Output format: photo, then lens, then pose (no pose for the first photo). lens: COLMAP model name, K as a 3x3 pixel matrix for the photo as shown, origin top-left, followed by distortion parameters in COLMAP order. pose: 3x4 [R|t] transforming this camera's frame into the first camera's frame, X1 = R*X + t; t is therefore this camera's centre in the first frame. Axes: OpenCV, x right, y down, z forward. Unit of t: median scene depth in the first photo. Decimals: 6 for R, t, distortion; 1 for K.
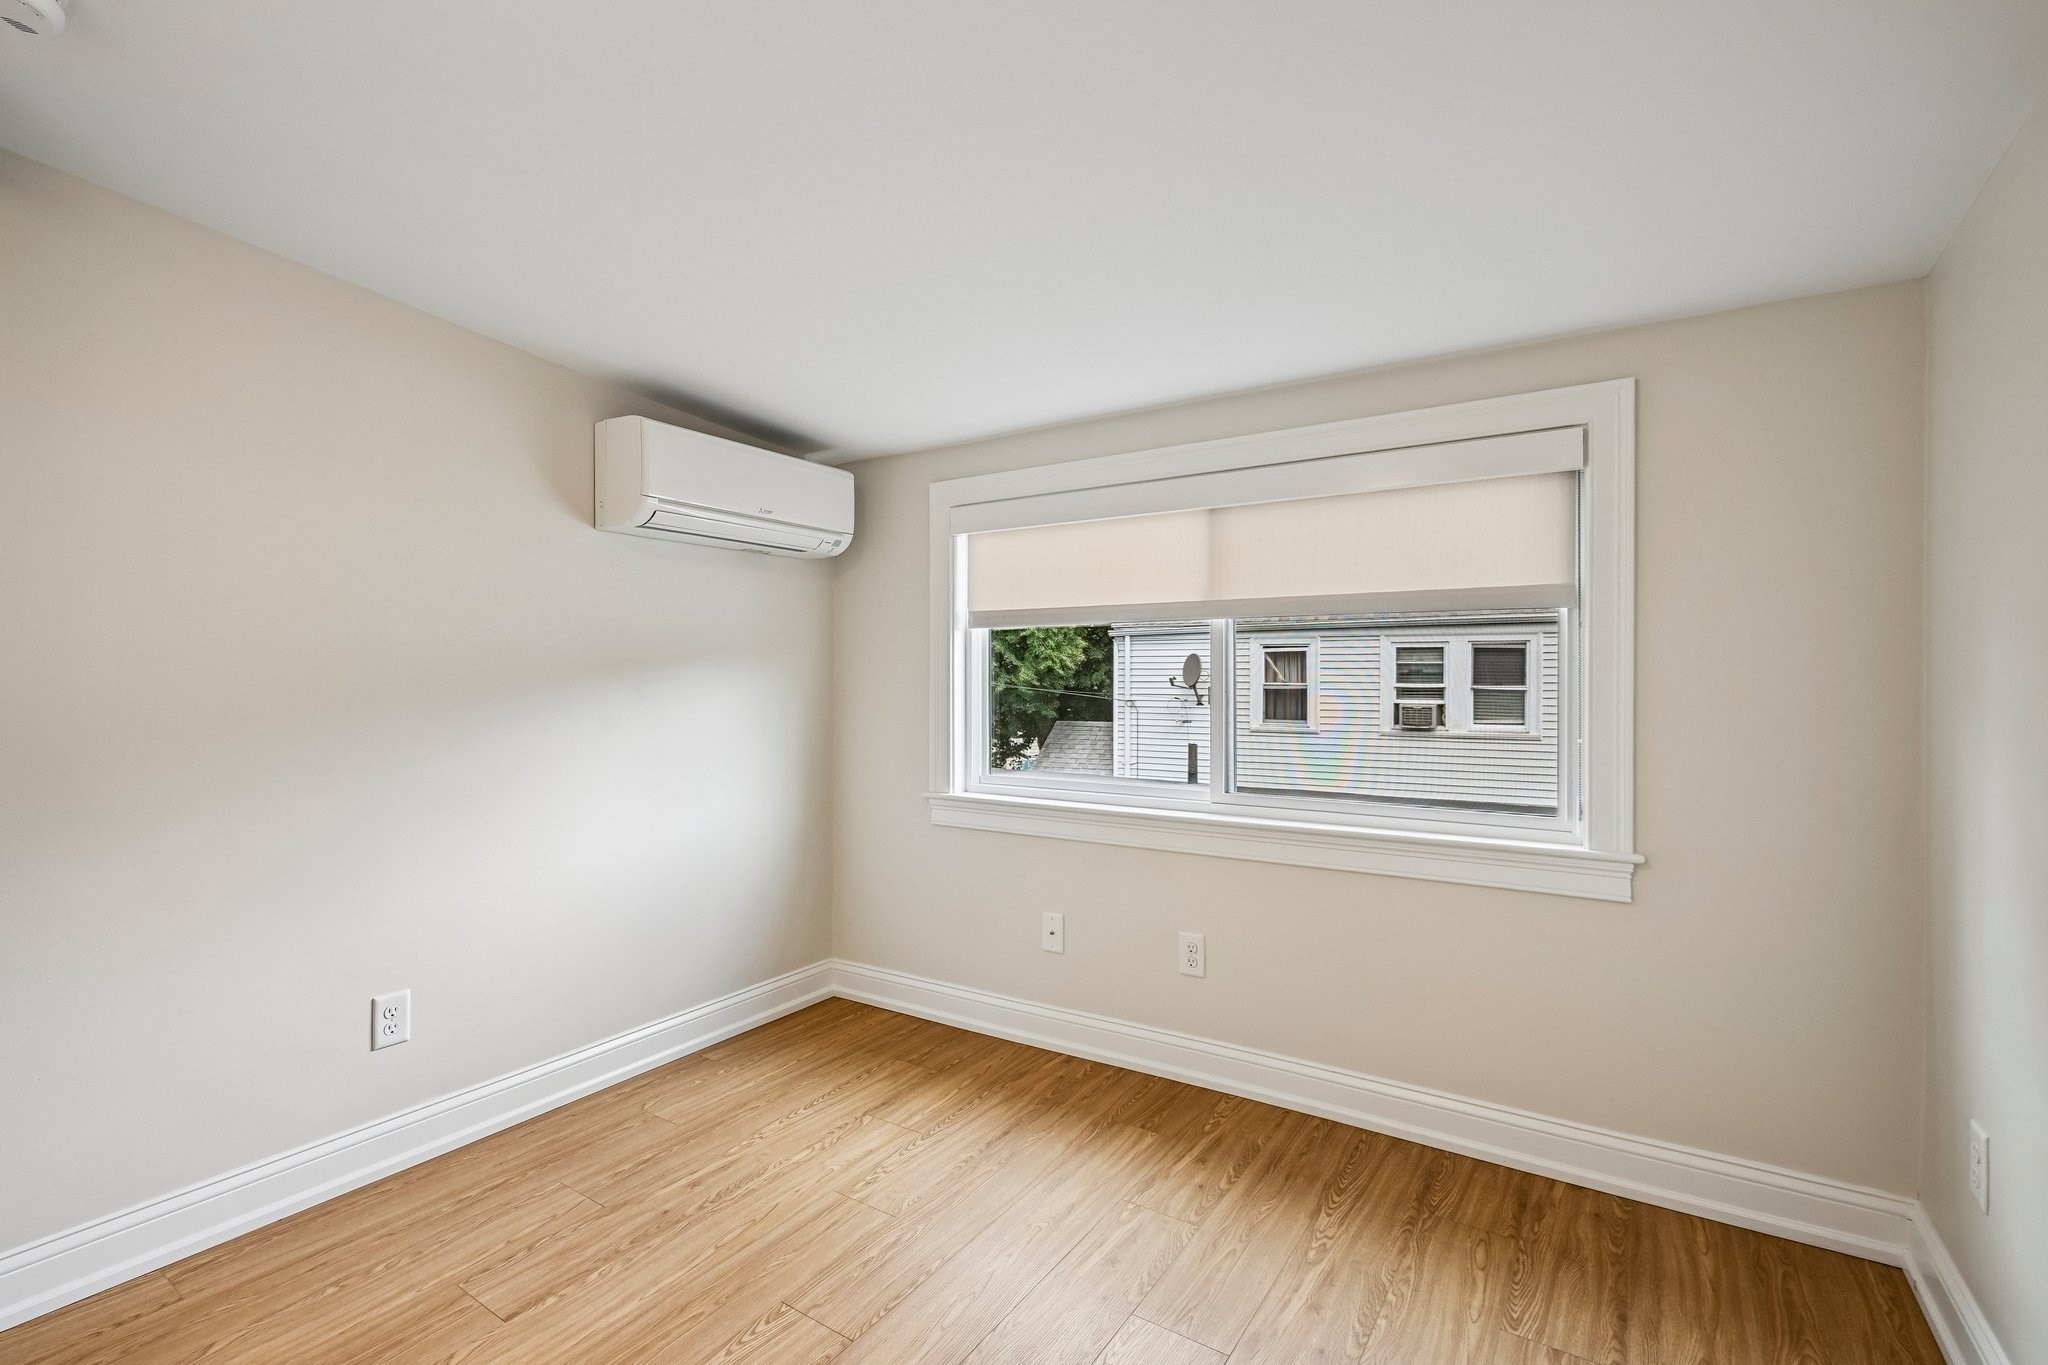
lens RADIAL K [[924.0, 0, 1007.9], [0, 924.0, 680.7], [0, 0, 1]] dist [0.008161, -0.001722]
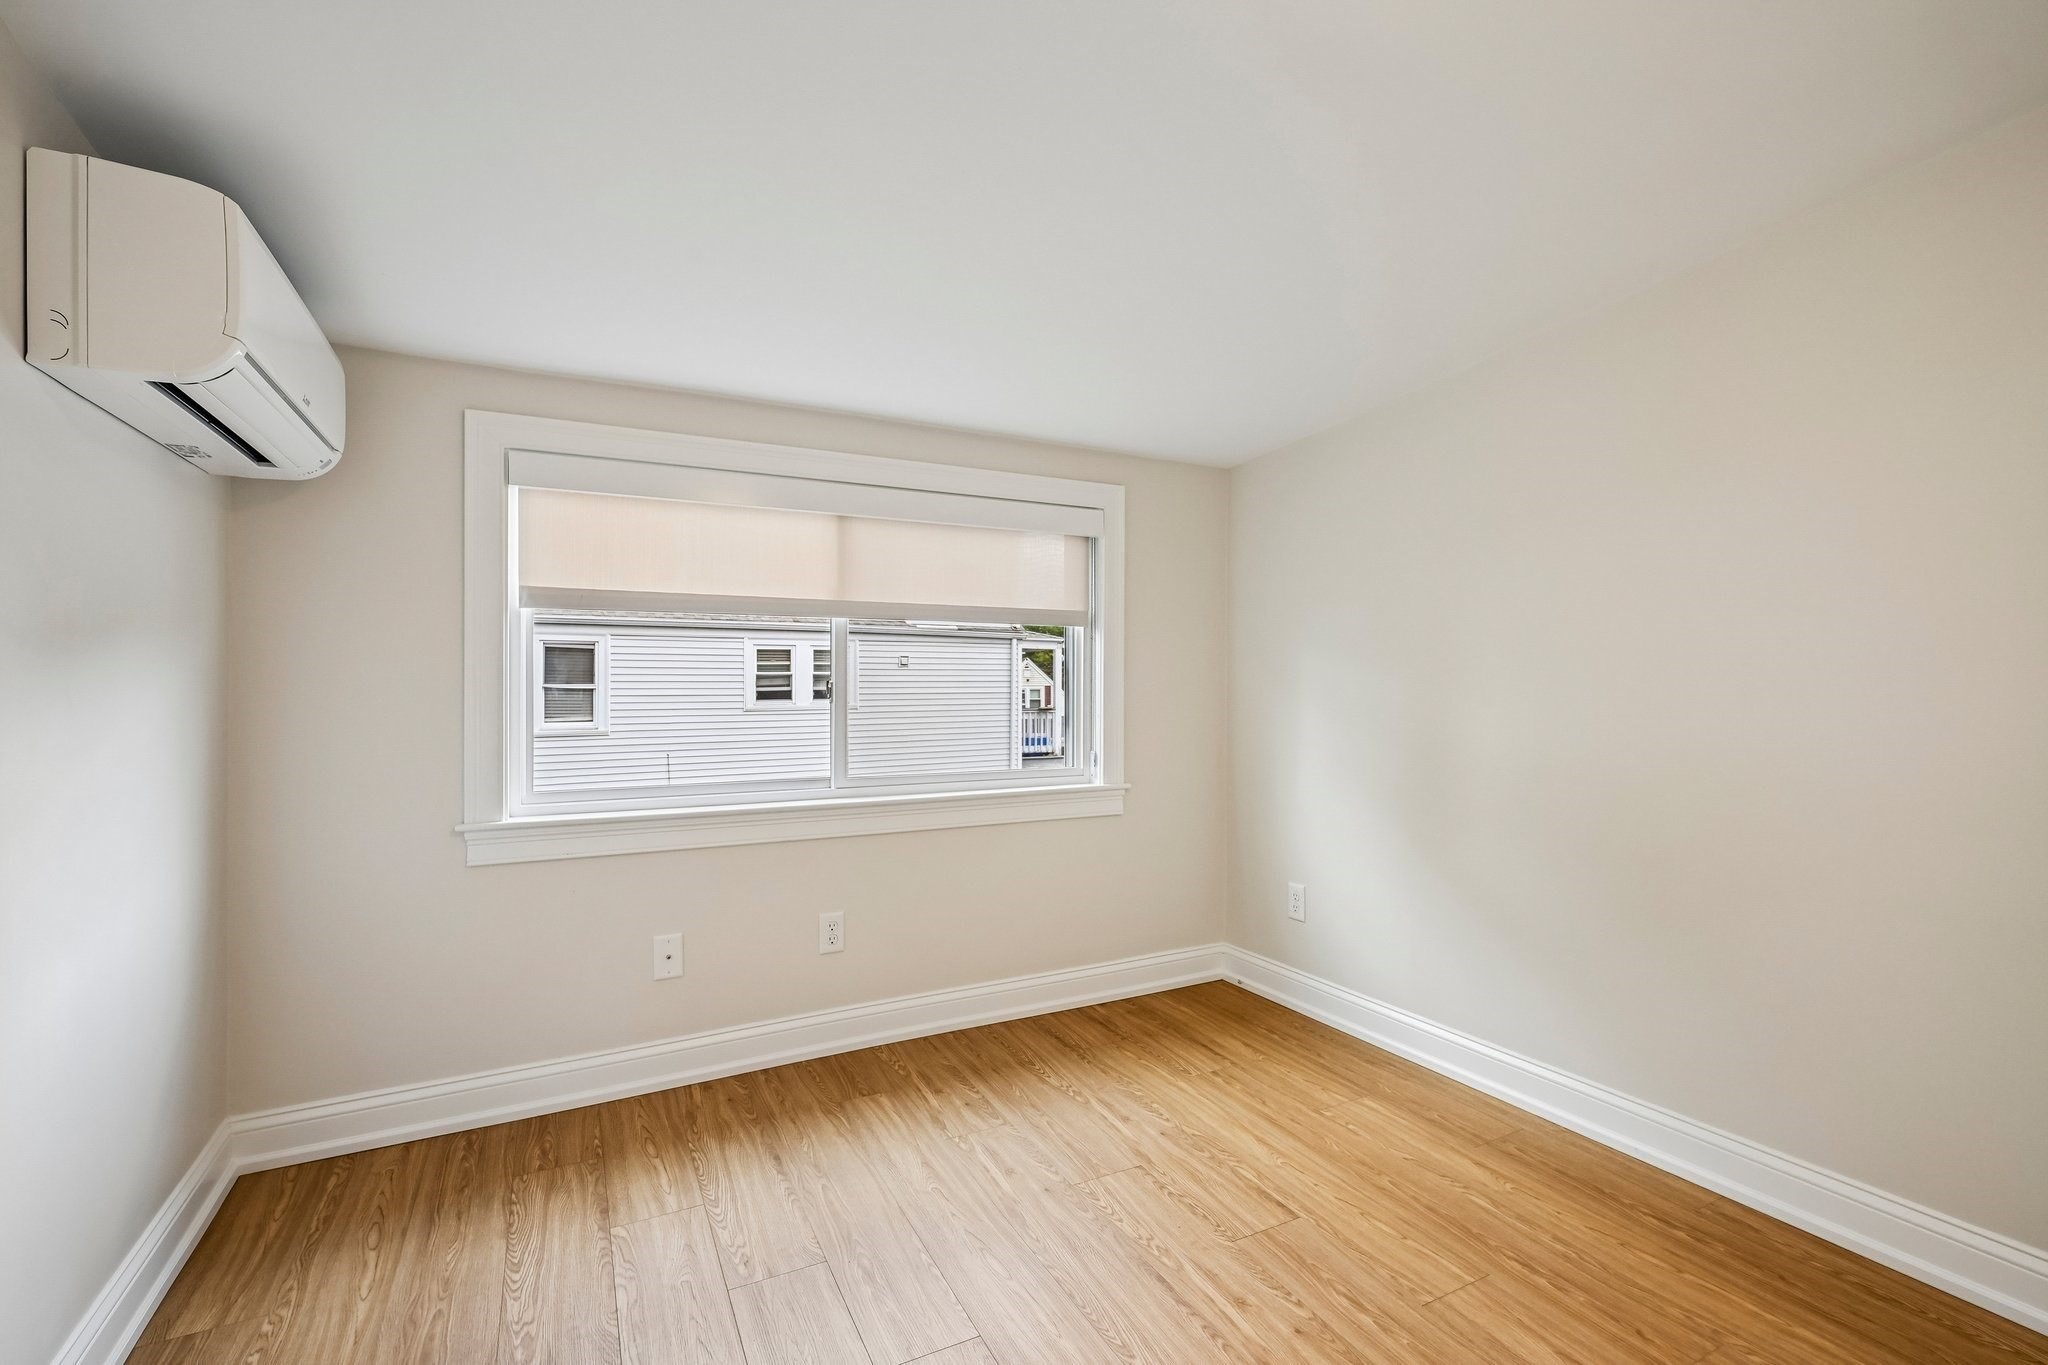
lens RADIAL K [[924.0, 0, 1019.4], [0, 924.0, 681.1], [0, 0, 1]] dist [0.008161, -0.001722]
pose [[0.480178, -0.000723, 0.877171, -0.641039], [0.000781, 1.000000, 0.000397, 0.006933], [-0.877171, 0.000494, 0.480179, 0.306827]]
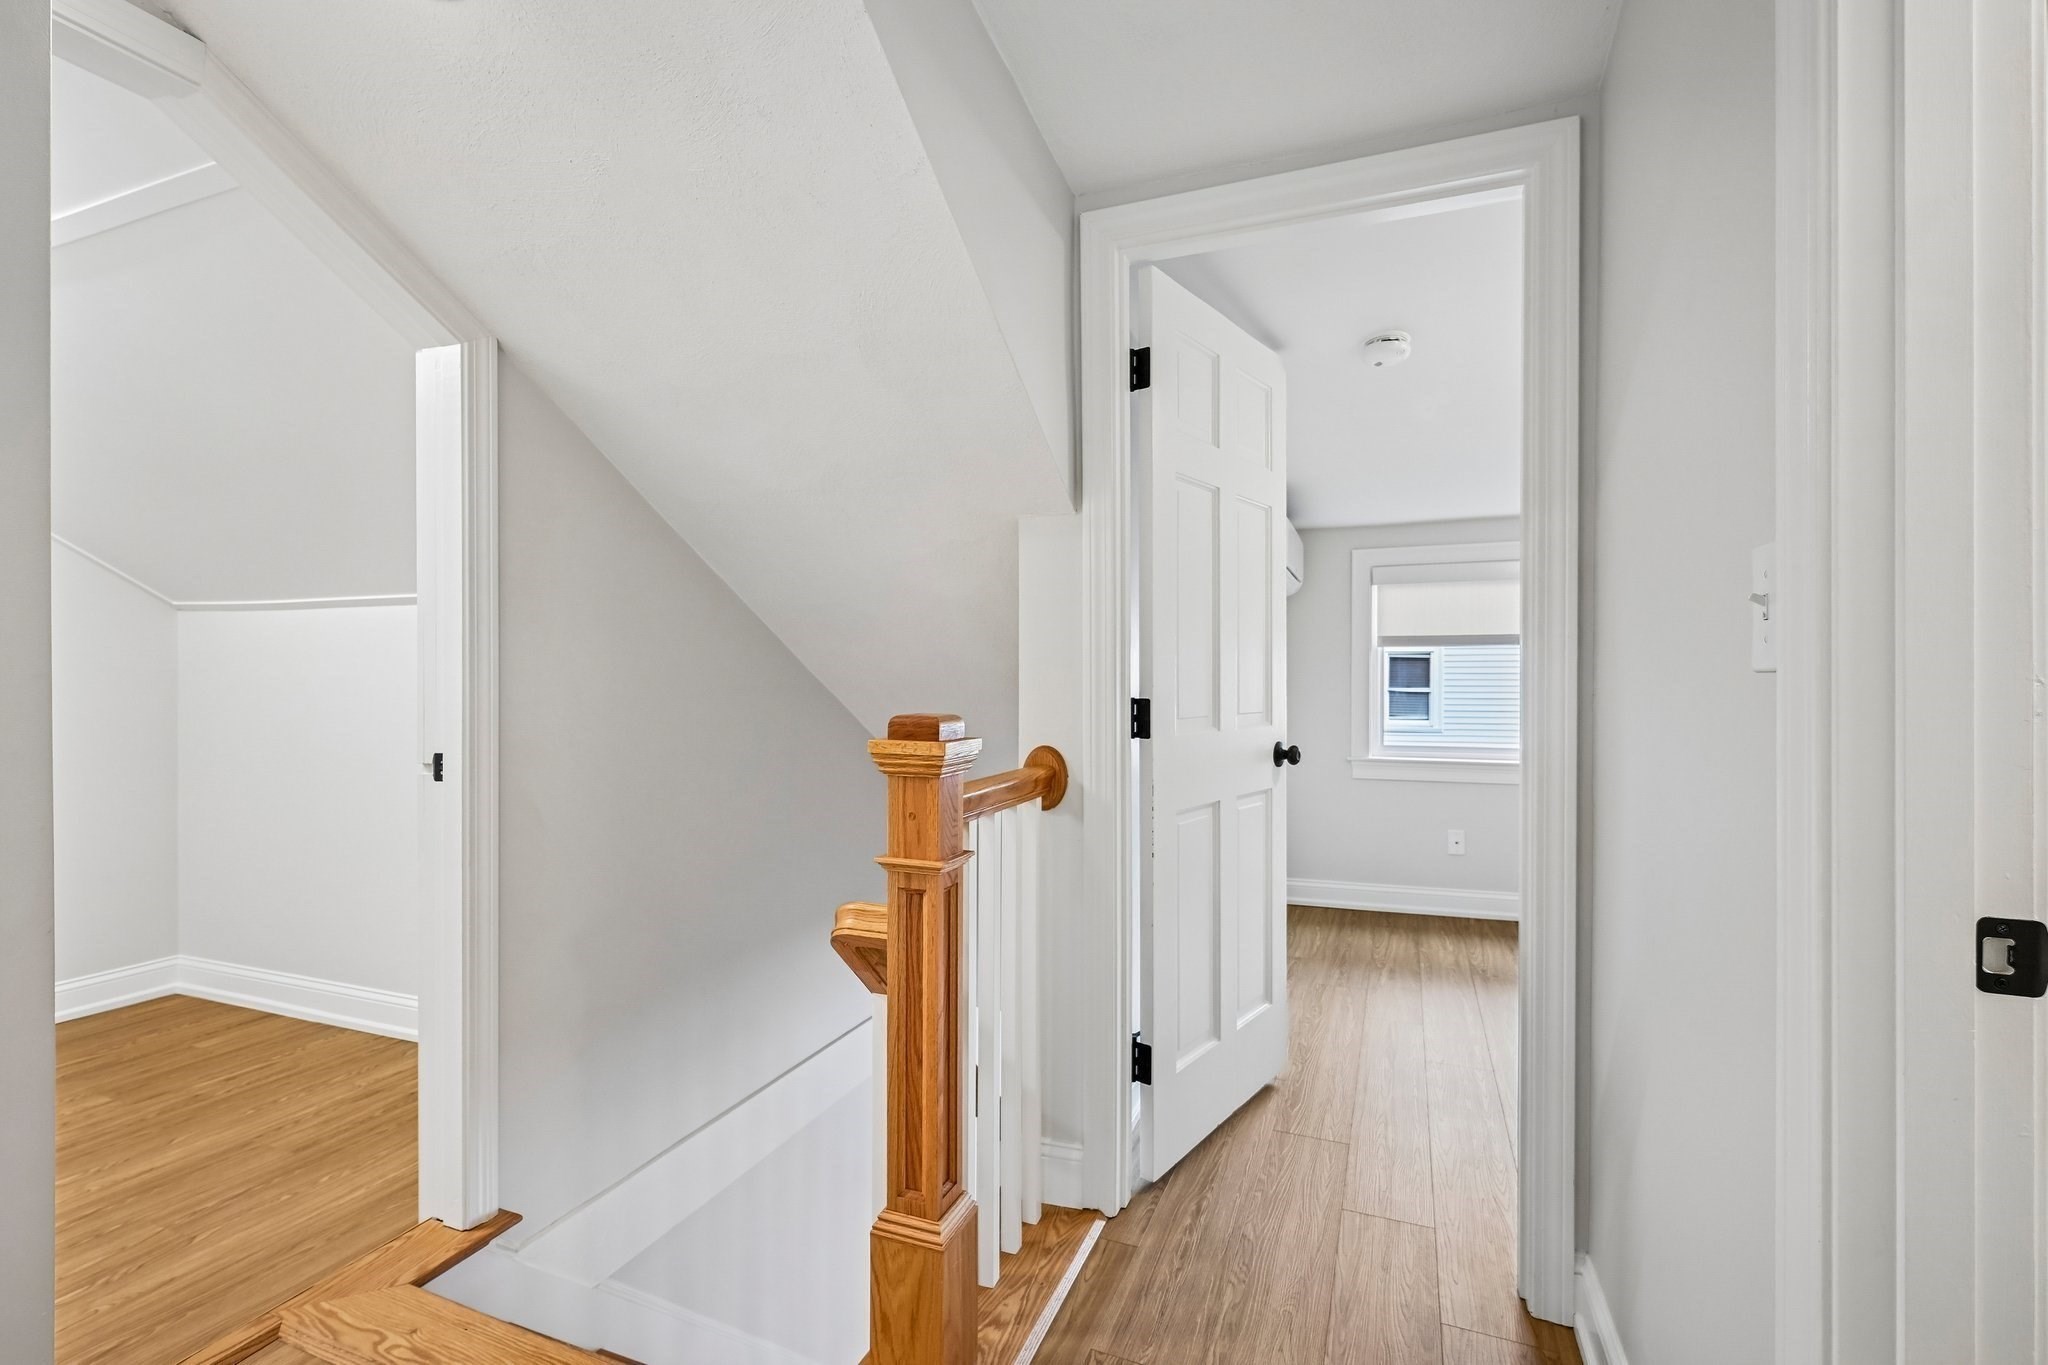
lens RADIAL K [[924.0, 0, 1027.6], [0, 924.0, 686.4], [0, 0, 1]] dist [0.008161, -0.001722]
pose [[0.975236, 0.001344, 0.221164, -1.131257], [-0.001914, 0.999995, 0.002362, 0.005088], [-0.221160, -0.002727, 0.975234, -0.416247]]
